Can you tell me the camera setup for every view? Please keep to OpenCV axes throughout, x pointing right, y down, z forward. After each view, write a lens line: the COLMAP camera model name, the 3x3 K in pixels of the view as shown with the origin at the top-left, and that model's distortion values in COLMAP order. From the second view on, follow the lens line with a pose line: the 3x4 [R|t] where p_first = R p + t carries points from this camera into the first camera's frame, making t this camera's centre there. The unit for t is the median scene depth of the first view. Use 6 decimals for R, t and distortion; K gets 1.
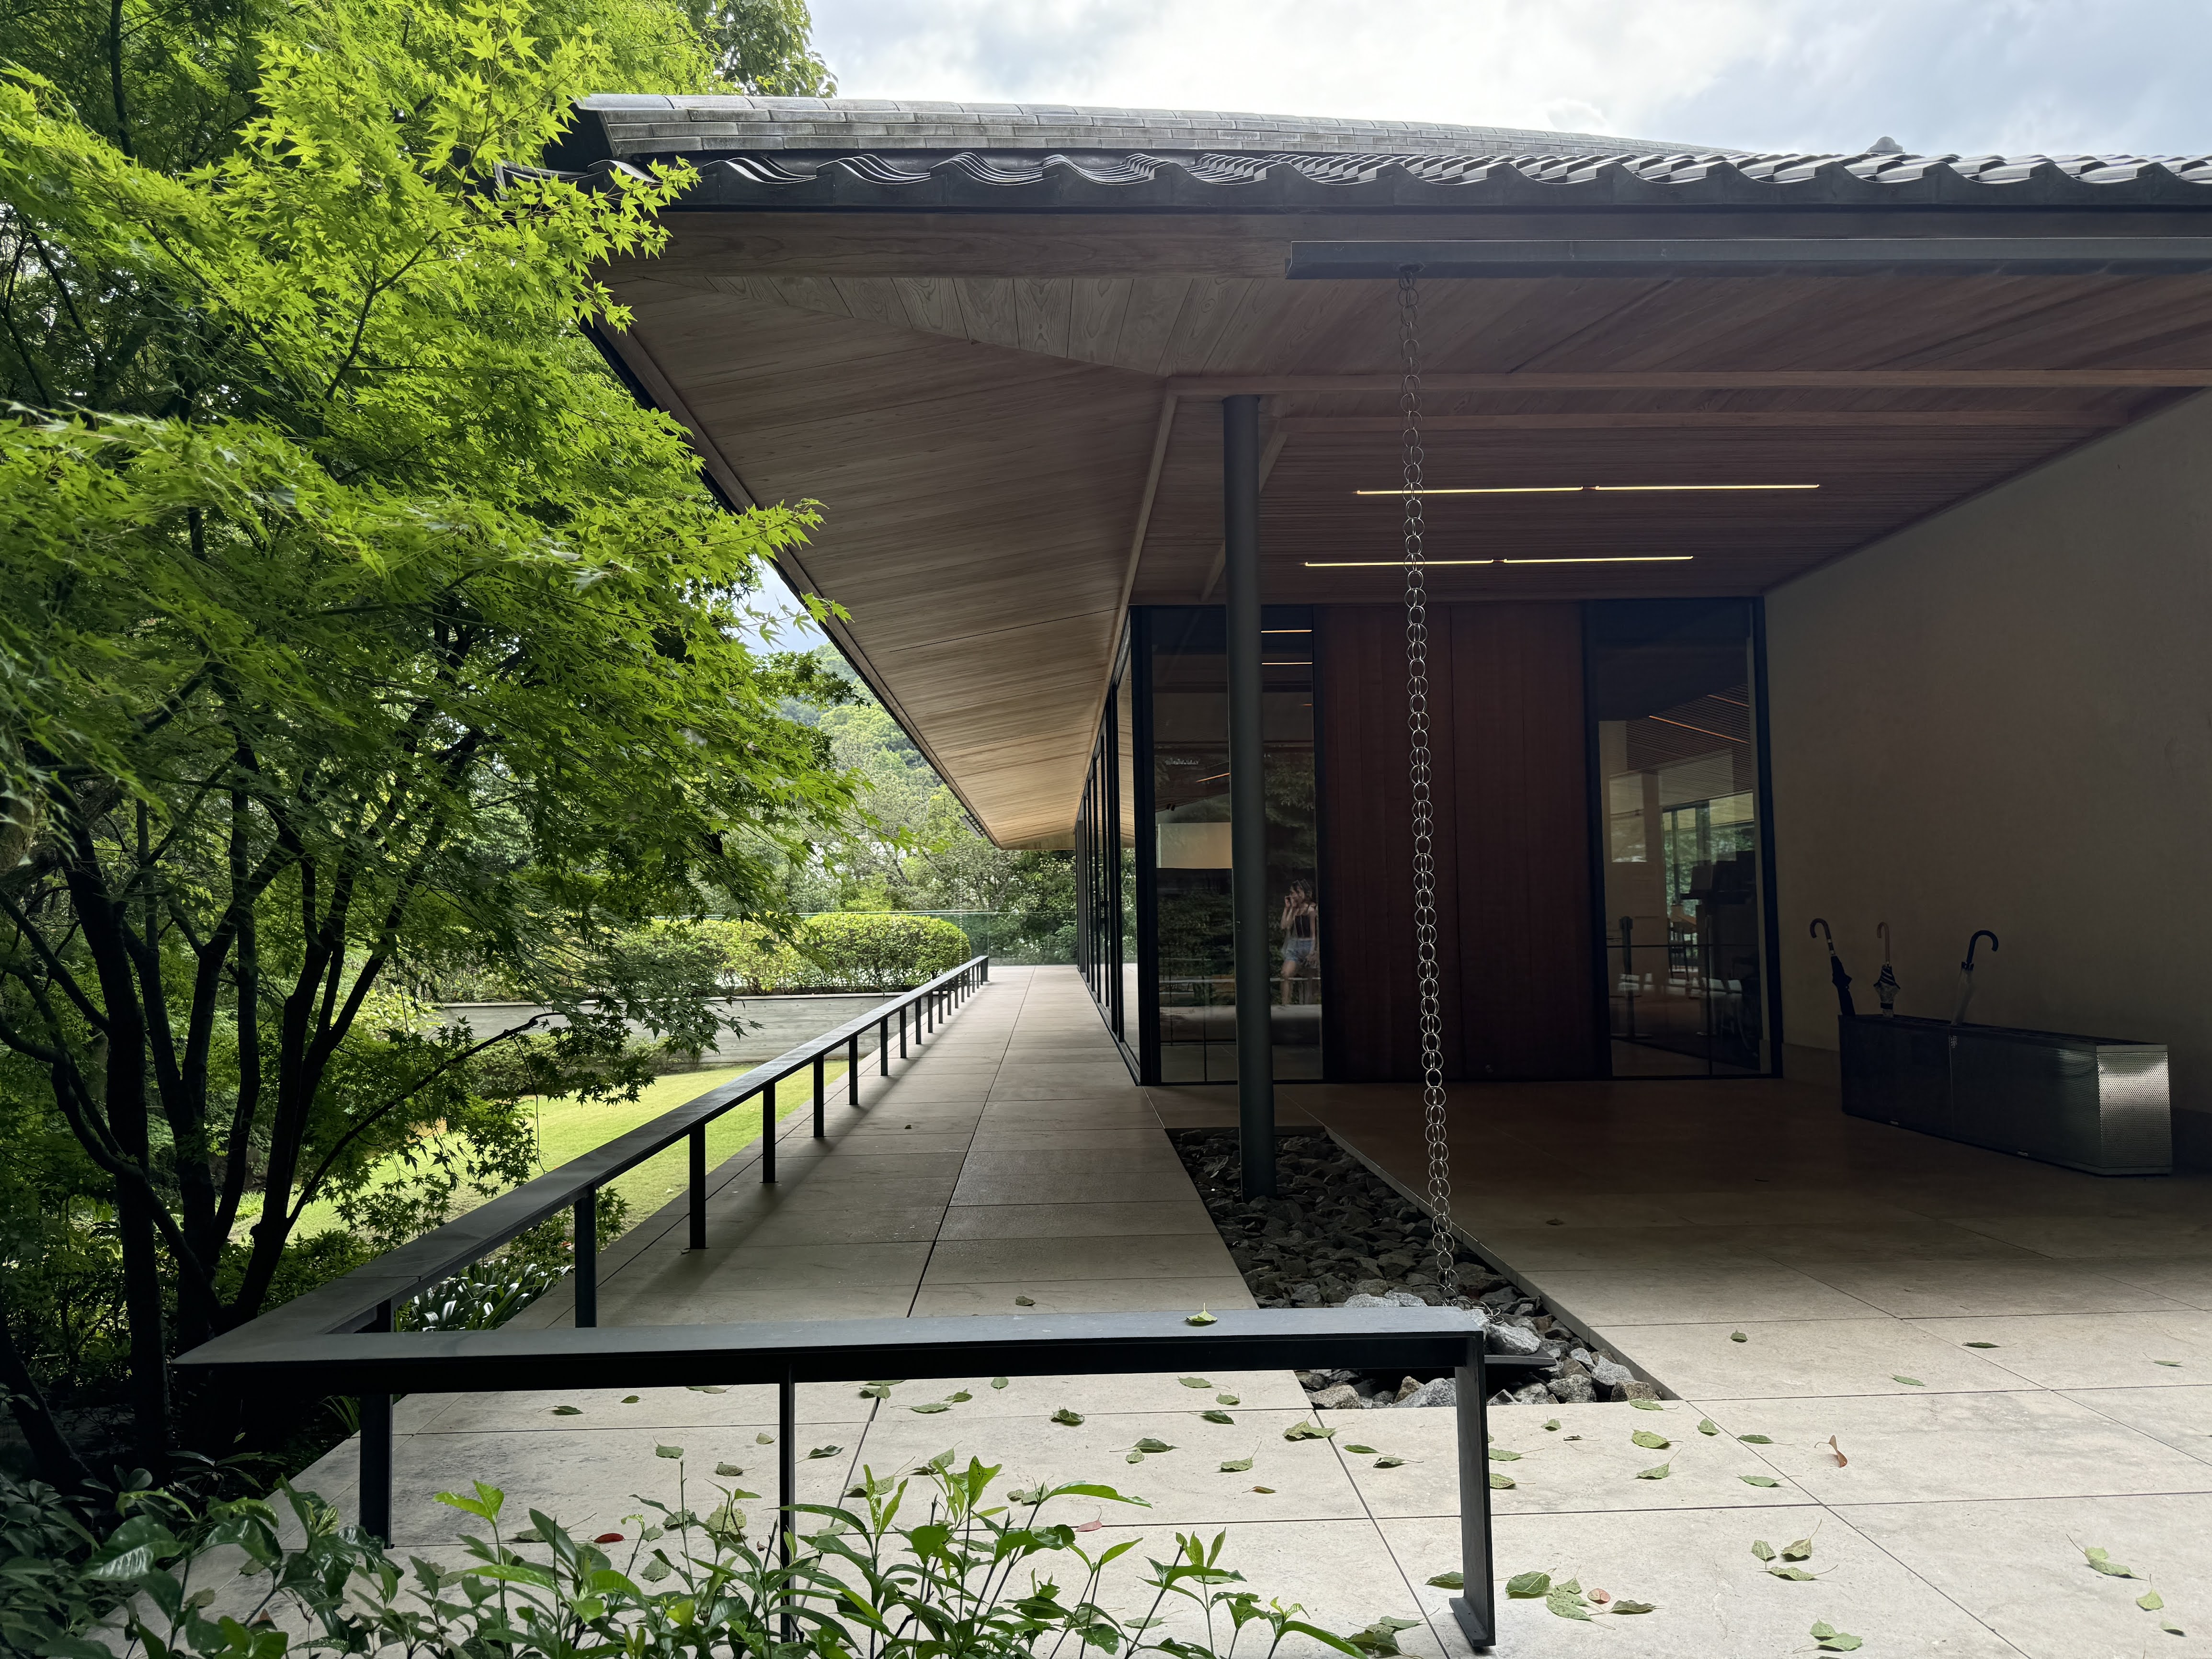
lens RADIAL K [[1548.4, 0, 1103.1], [0, 1548.4, 826.4], [0, 0, 1]] dist [0.000045, -0.000004]
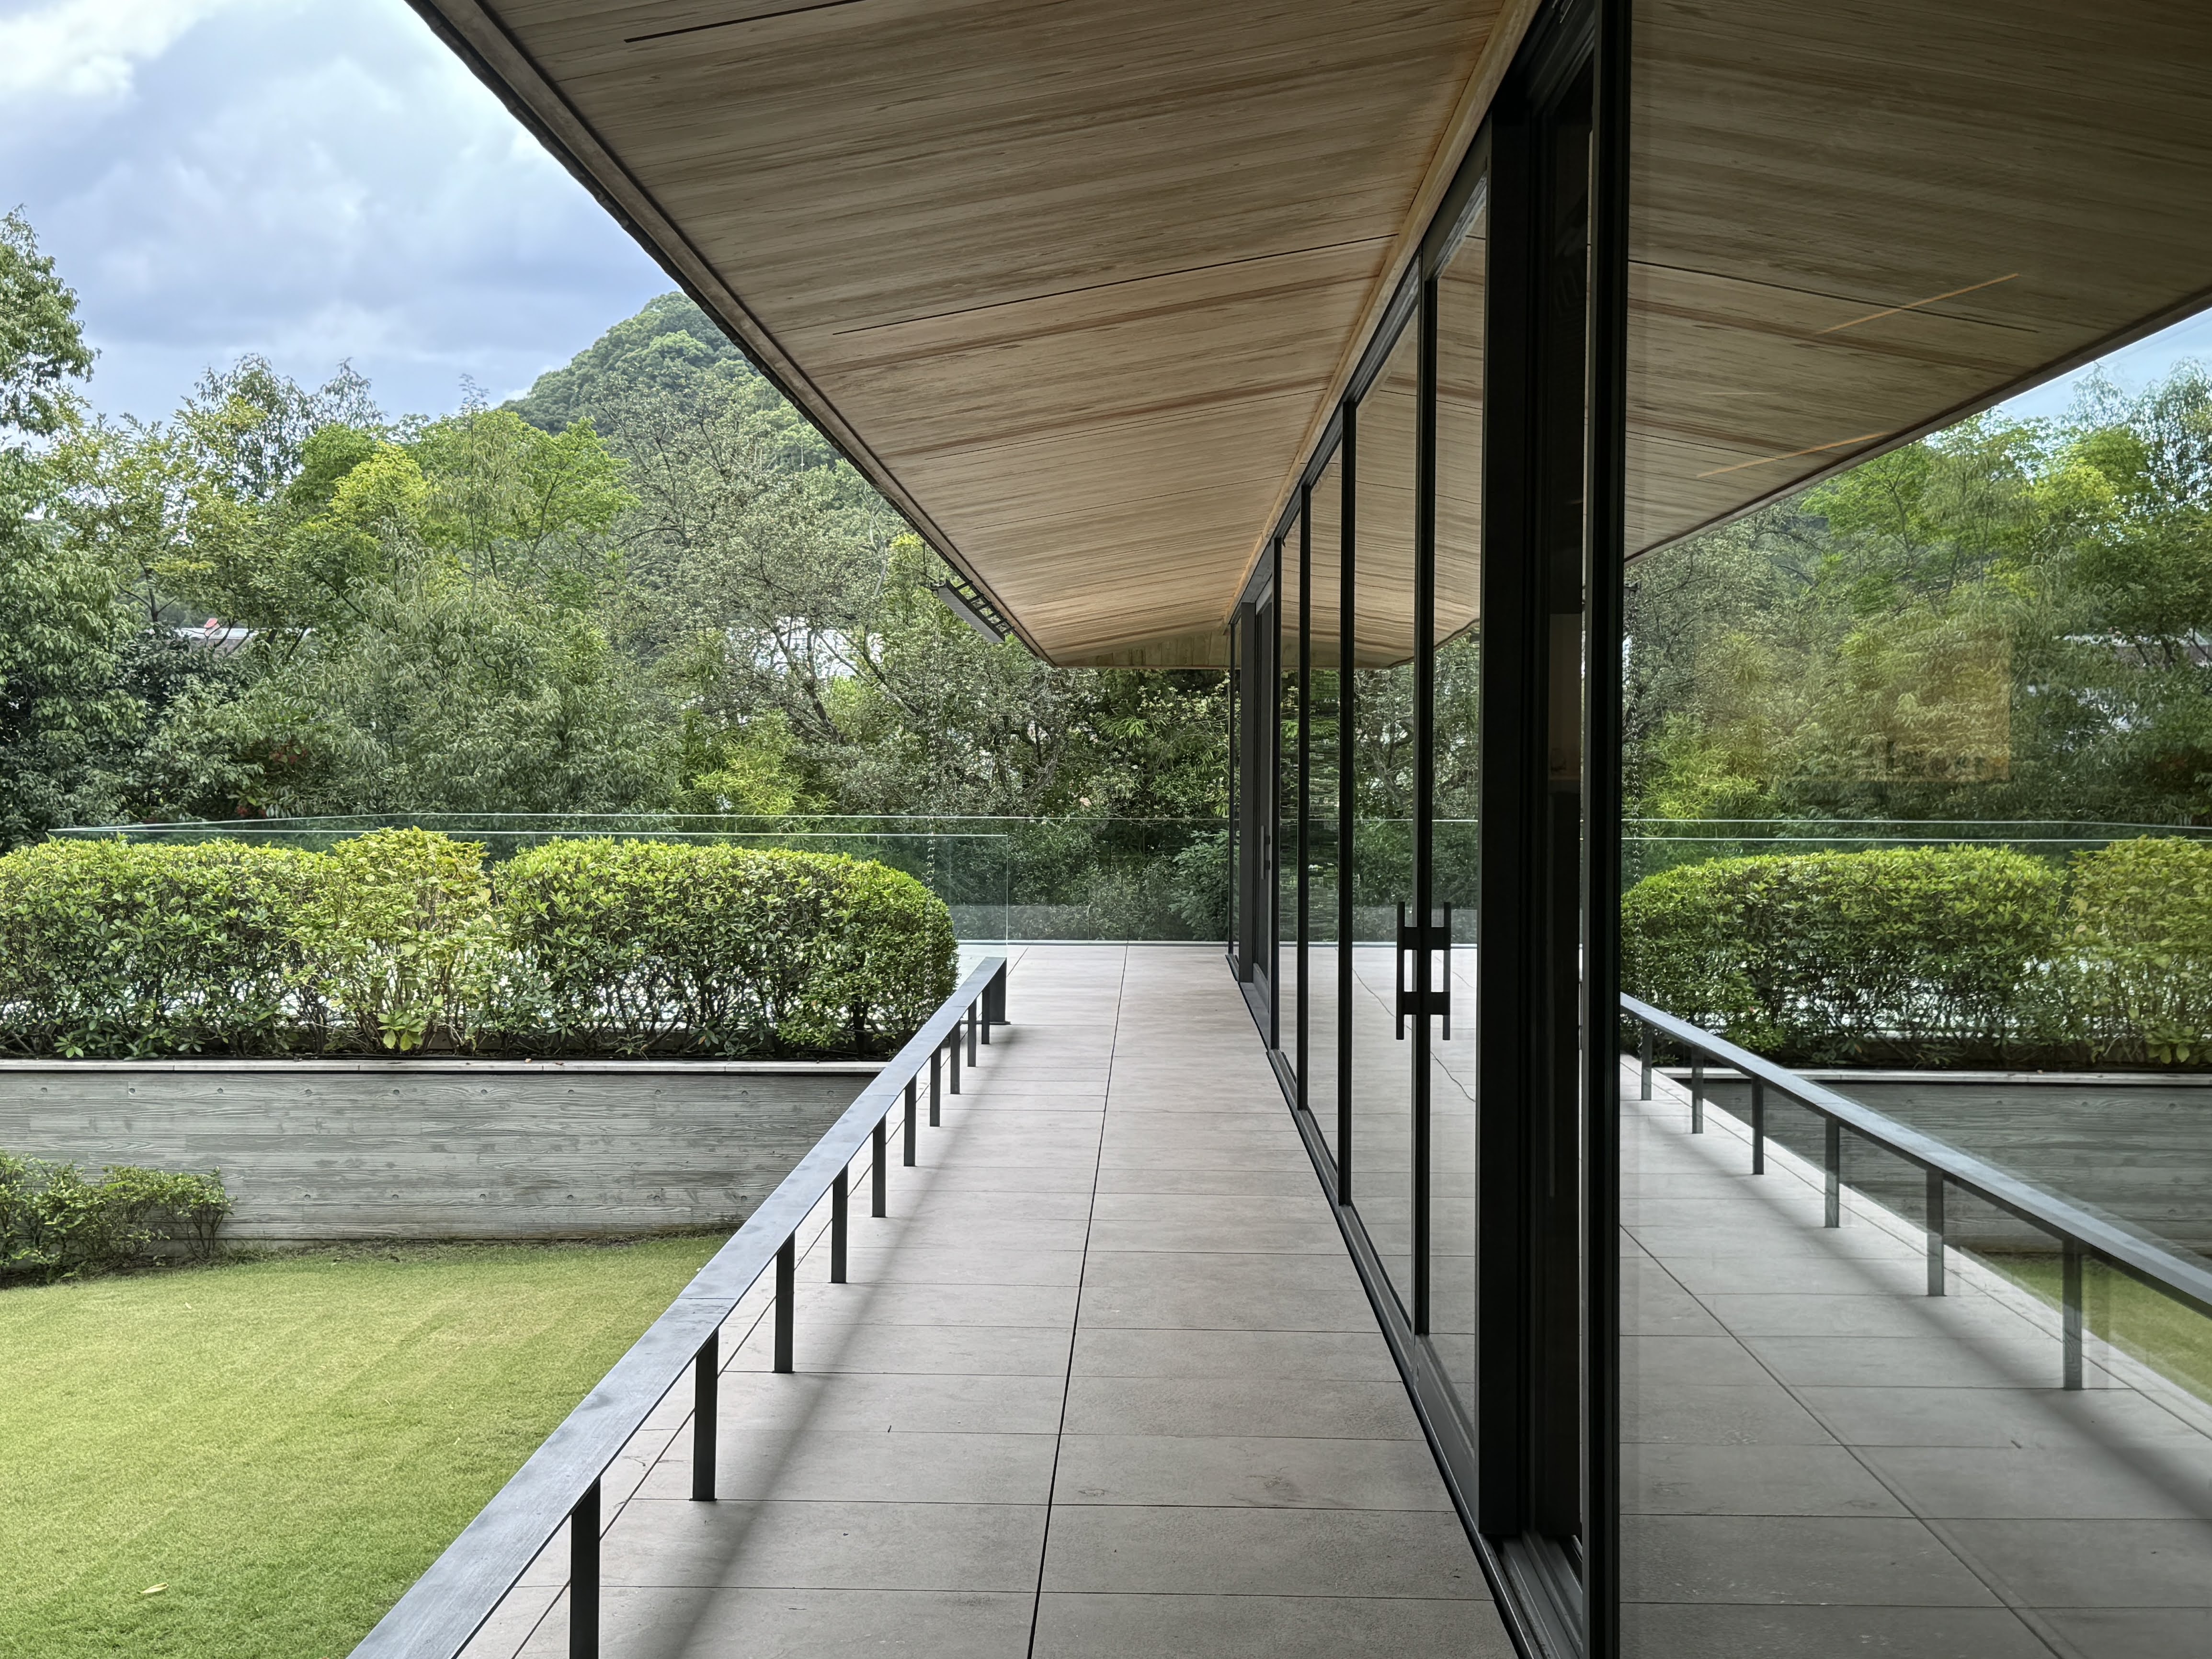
lens RADIAL K [[2837.8, 0, 1109.1], [0, 2837.8, 827.5], [0, 0, 1]] dist [0.032953, 0.000000]
pose [[0.998597, 0.023182, -0.047599, -0.011516], [-0.019446, 0.996803, 0.077500, -0.001430], [0.049243, -0.076466, 0.995855, 0.214121]]
